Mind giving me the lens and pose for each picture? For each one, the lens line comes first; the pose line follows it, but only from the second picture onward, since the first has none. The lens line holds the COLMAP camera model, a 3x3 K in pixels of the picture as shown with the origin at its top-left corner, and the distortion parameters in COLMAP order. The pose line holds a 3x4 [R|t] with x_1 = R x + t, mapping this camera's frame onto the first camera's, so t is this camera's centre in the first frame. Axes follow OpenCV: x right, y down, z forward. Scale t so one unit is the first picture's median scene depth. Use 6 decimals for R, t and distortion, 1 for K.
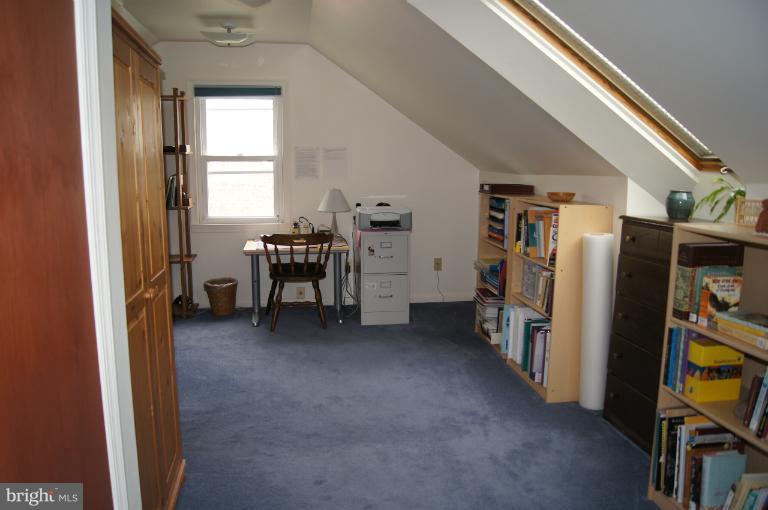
lens RADIAL K [[594.6, 0, 384.0], [0, 594.6, 255.0], [0, 0, 1]] dist [-0.064067, -0.002295]
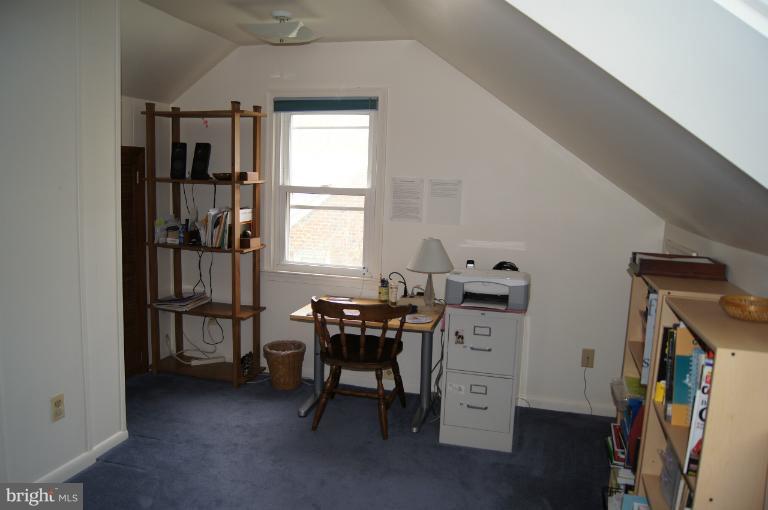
lens RADIAL K [[594.6, 0, 384.0], [0, 594.6, 255.0], [0, 0, 1]] dist [-0.064067, -0.002295]
pose [[0.911728, 0.078477, -0.403228, 0.155566], [-0.091152, 0.995761, -0.012302, -0.079121], [0.400553, 0.047971, 0.915017, 0.331926]]
